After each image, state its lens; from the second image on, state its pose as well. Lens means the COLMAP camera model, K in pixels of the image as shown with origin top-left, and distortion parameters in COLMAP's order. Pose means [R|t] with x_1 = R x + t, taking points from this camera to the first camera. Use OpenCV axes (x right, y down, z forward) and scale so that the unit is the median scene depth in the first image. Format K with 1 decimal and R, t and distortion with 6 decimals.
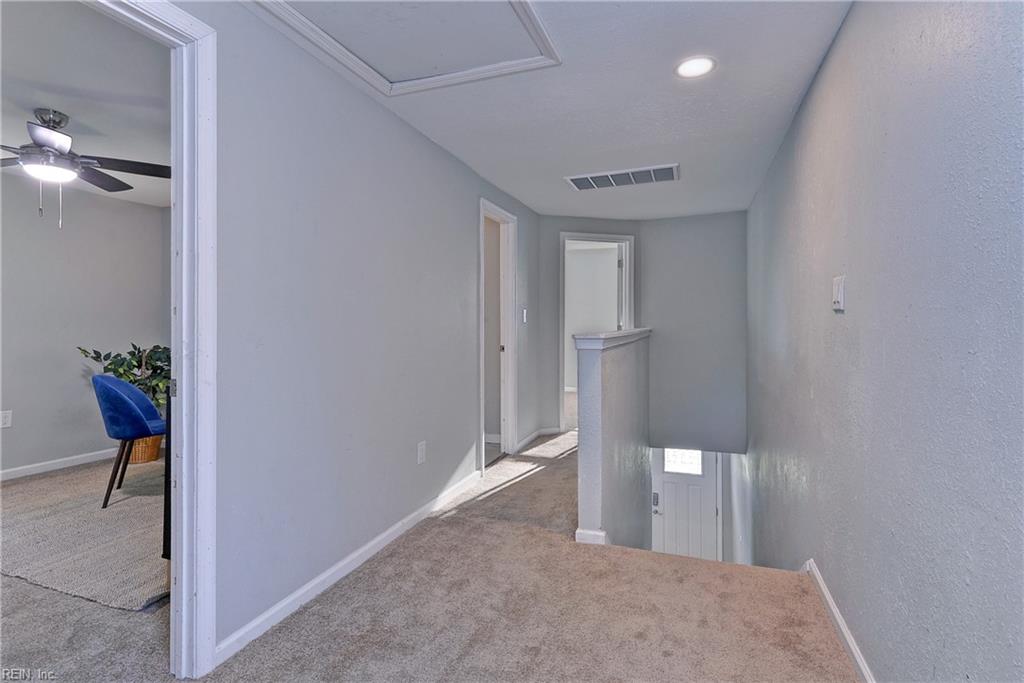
lens RADIAL K [[481.0, 0, 512.8], [0, 481.0, 324.9], [0, 0, 1]] dist [0.001140, 0.000015]
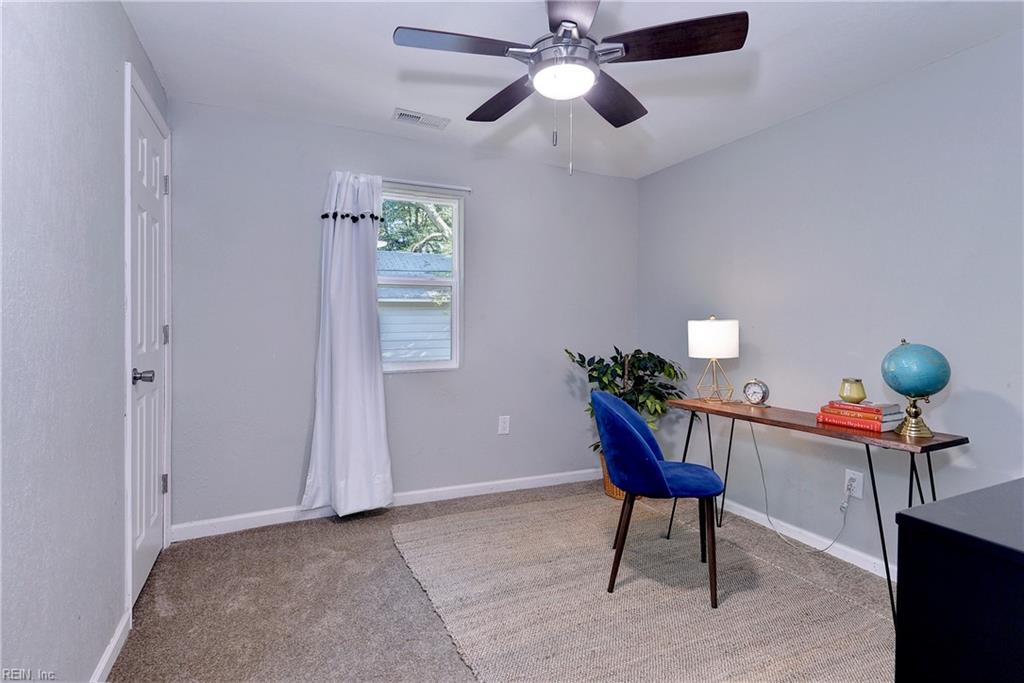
lens RADIAL K [[481.0, 0, 512.8], [0, 481.0, 324.9], [0, 0, 1]] dist [0.001140, 0.000015]
pose [[0.712550, 0.001592, -0.701619, -0.359032], [-0.002514, 0.999997, -0.000284, 0.003774], [0.701617, 0.001967, 0.712552, 0.319644]]
